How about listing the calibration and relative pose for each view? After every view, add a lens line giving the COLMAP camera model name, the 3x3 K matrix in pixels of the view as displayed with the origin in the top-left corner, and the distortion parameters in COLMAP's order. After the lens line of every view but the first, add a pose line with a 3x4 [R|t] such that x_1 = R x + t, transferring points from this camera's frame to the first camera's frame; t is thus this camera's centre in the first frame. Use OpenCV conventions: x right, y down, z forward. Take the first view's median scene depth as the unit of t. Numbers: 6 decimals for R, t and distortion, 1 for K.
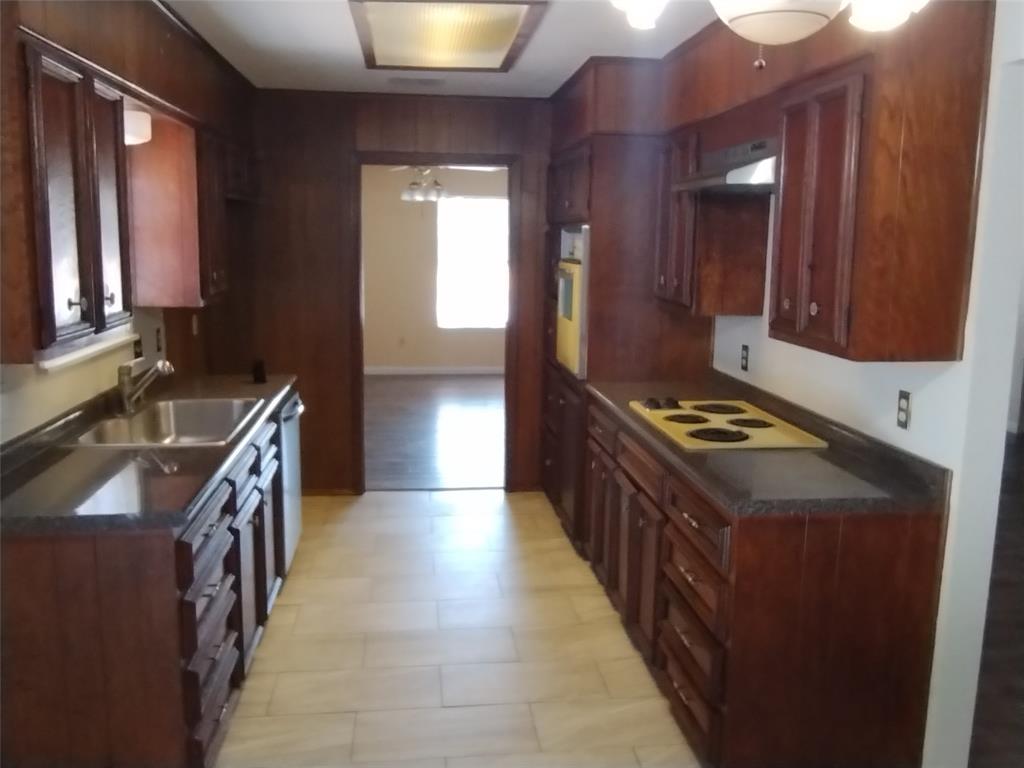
lens RADIAL K [[930.6, 0, 508.3], [0, 930.6, 390.3], [0, 0, 1]] dist [-0.019026, 0.000000]
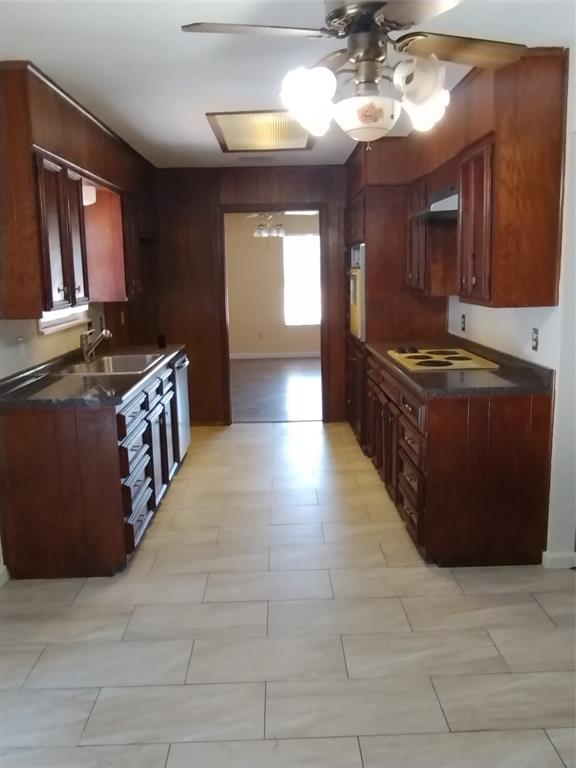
lens RADIAL K [[697.9, 0, 290.0], [0, 697.9, 379.5], [0, 0, 1]] dist [-0.019026, 0.000000]
pose [[0.995793, -0.026099, -0.087833, 0.072930], [0.025579, 0.999648, -0.007041, 0.071898], [0.087986, 0.004765, 0.996110, -0.235844]]
